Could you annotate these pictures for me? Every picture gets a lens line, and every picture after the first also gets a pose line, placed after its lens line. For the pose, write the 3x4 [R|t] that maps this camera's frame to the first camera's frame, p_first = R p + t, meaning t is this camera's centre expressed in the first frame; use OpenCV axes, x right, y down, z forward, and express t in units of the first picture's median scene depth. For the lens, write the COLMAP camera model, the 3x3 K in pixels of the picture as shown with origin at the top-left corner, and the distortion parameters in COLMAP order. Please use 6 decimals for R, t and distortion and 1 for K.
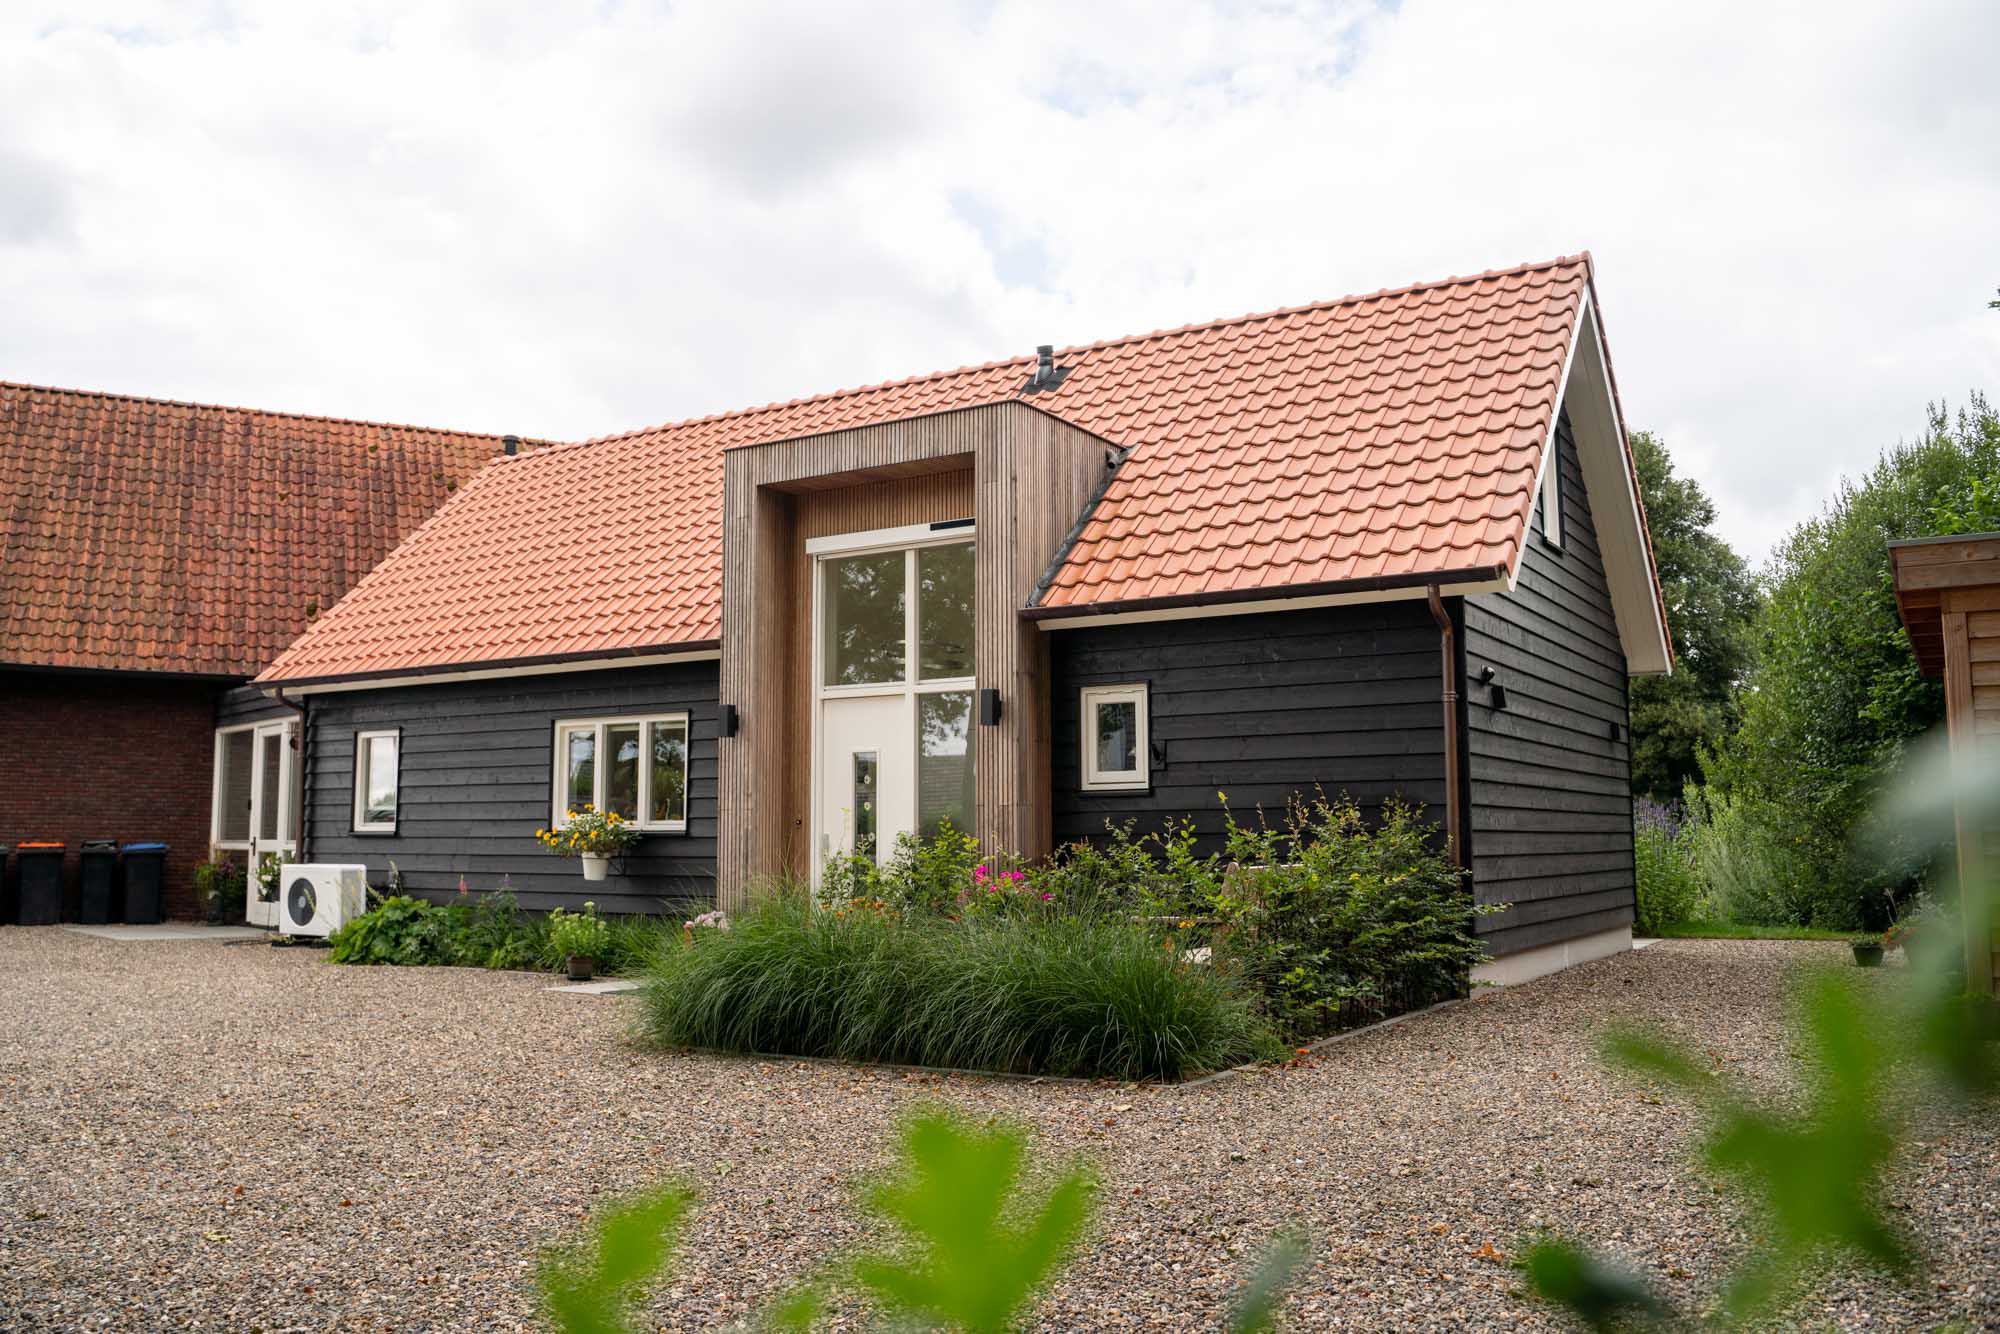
lens RADIAL K [[1576.1, 0, 1005.3], [0, 1576.1, 629.4], [0, 0, 1]] dist [-0.074220, 0.003739]
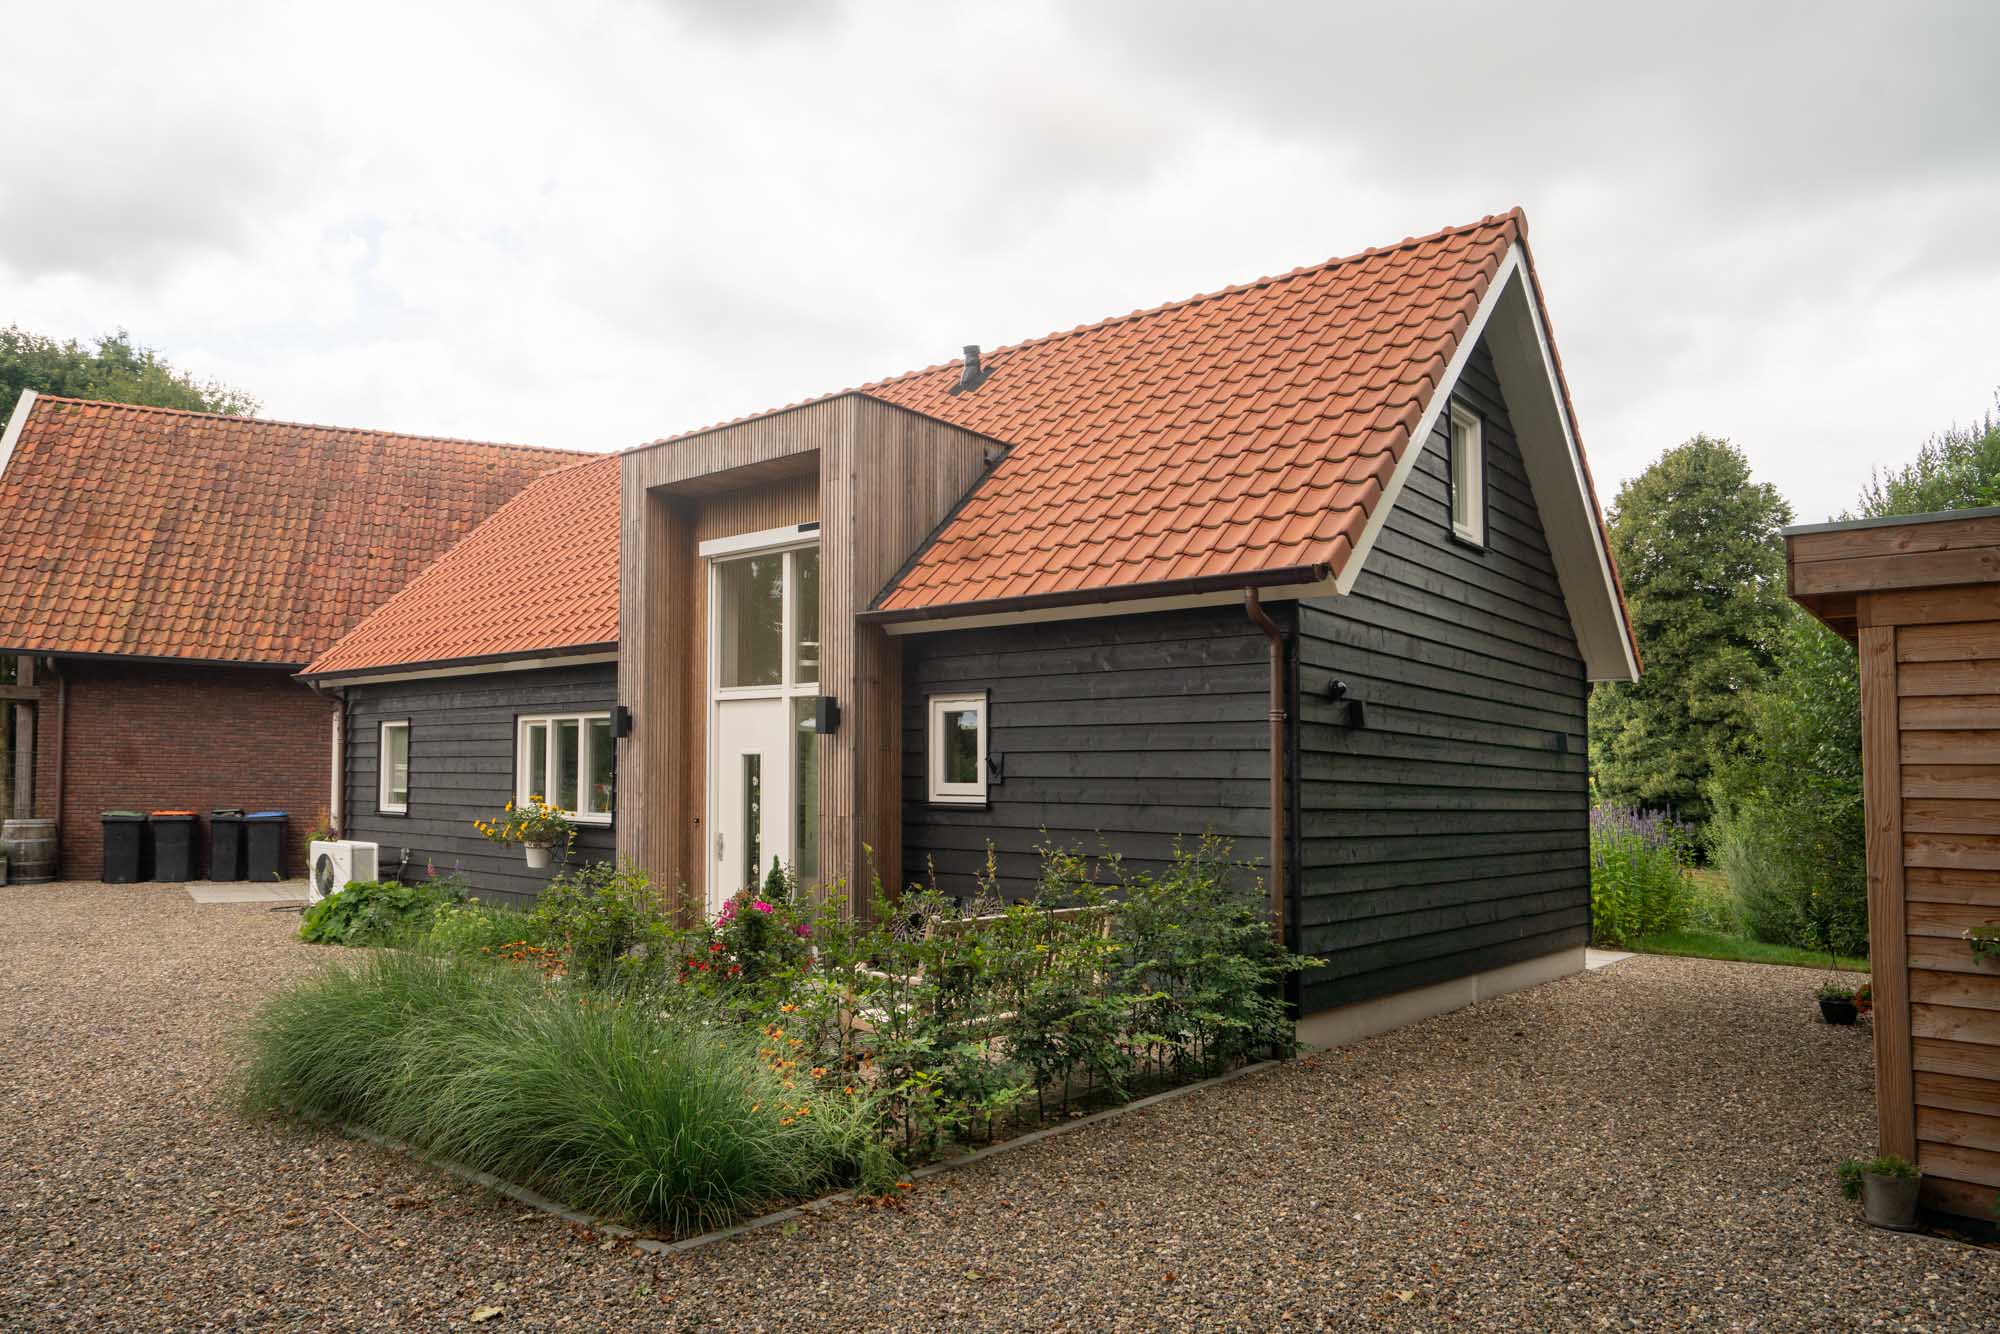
lens RADIAL K [[1282.1, 0, 997.3], [0, 1282.1, 698.6], [0, 0, 1]] dist [-0.000228, 0.000045]
pose [[0.990026, 0.010882, -0.140465, 0.179435], [-0.002362, 0.998155, 0.060679, -0.007503], [0.140866, -0.059743, 0.988225, 0.211213]]
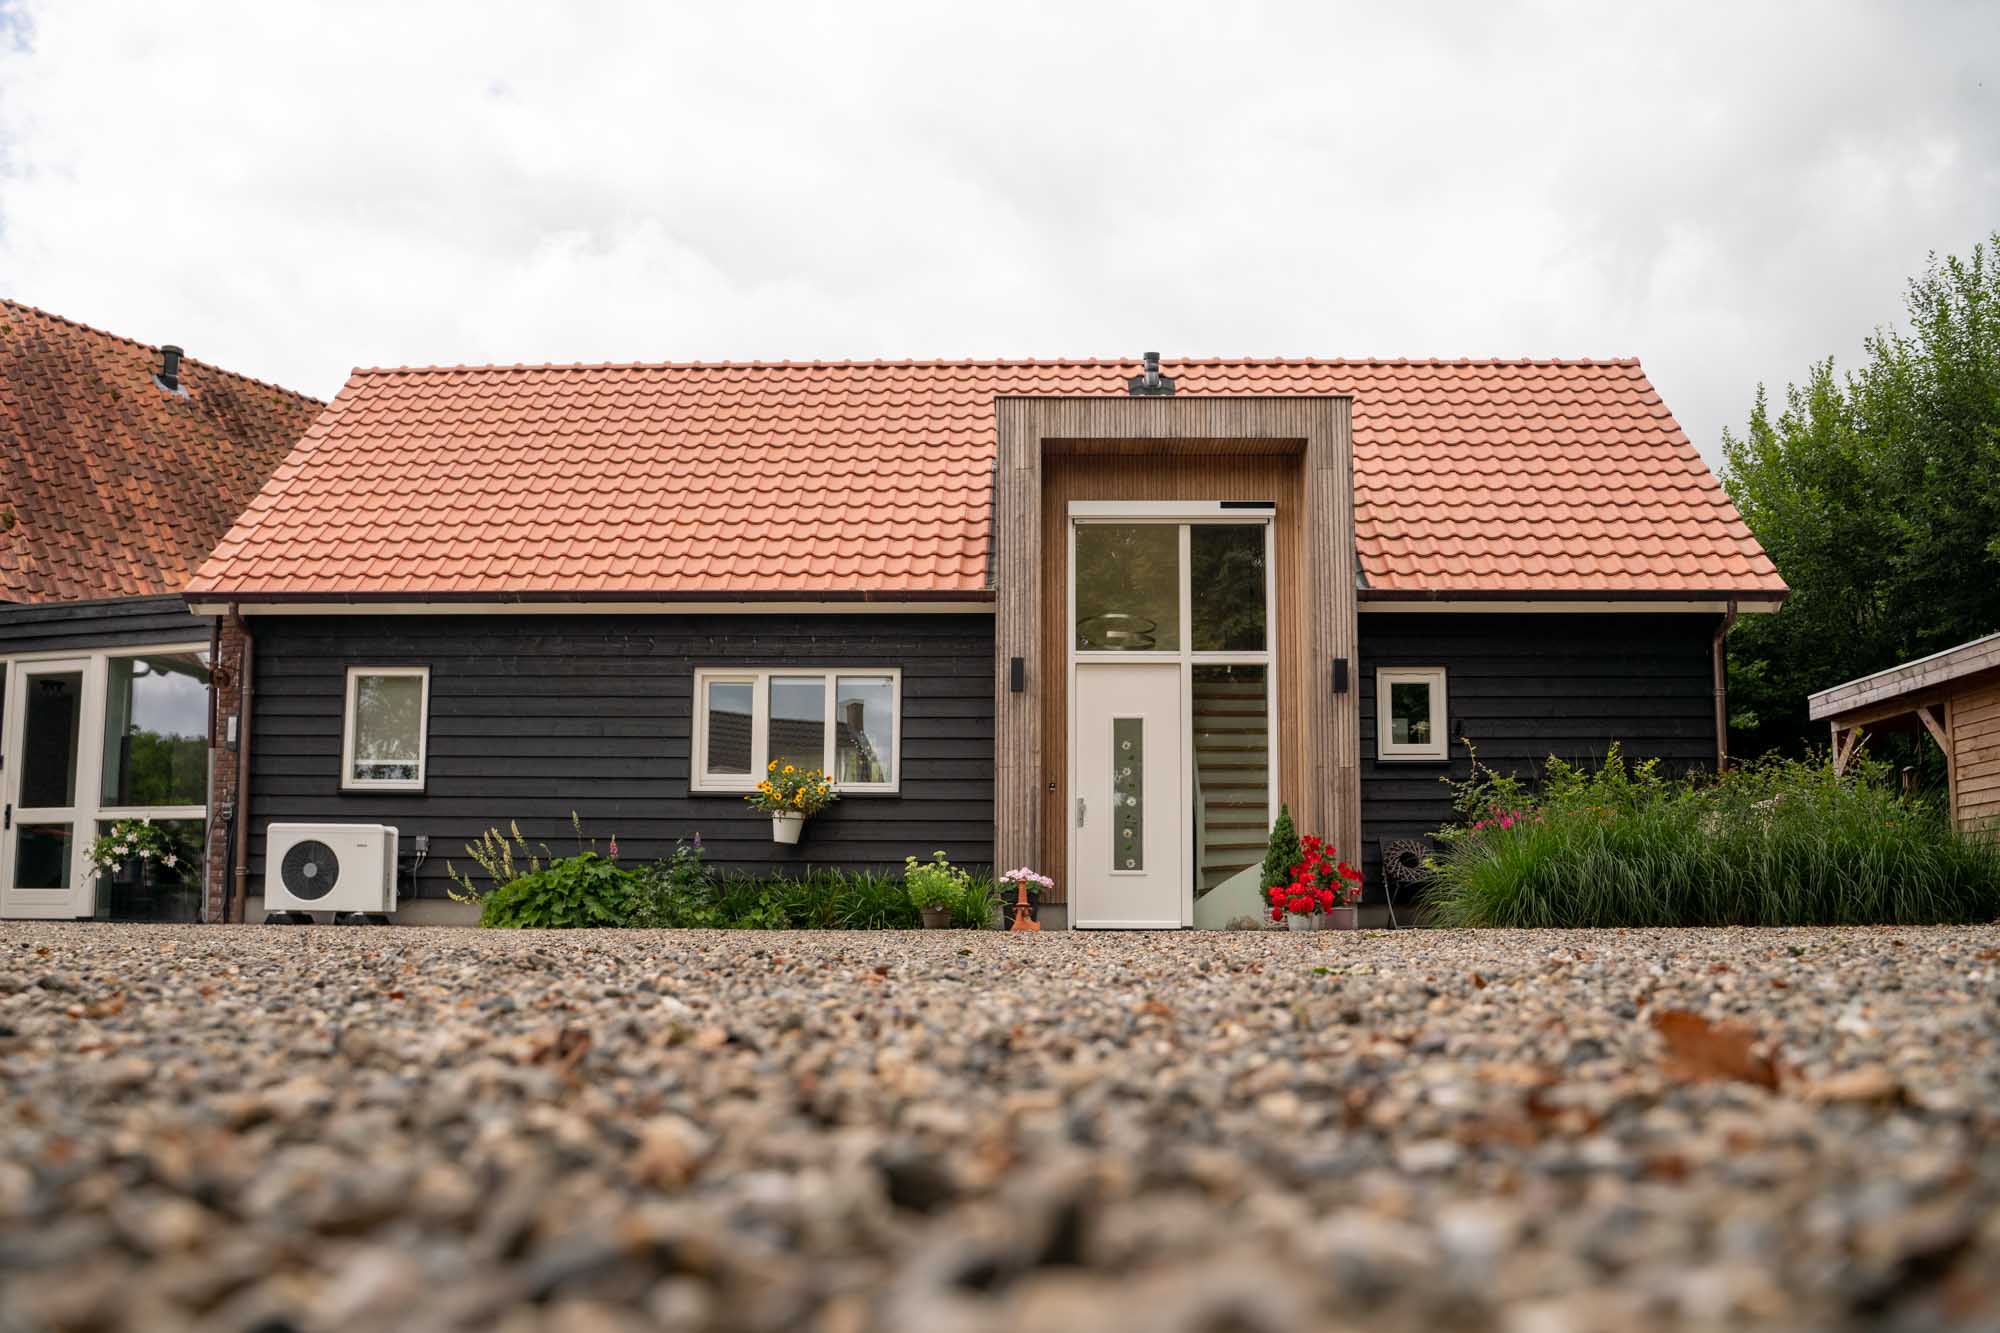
lens RADIAL K [[1606.2, 0, 898.7], [0, 1606.2, 748.9], [0, 0, 1]] dist [-0.049073, 0.000650]
pose [[0.870846, 0.066200, 0.487077, -0.706263], [-0.076948, 0.997033, 0.002066, 0.105456], [-0.485495, -0.039279, 0.873356, 0.164166]]
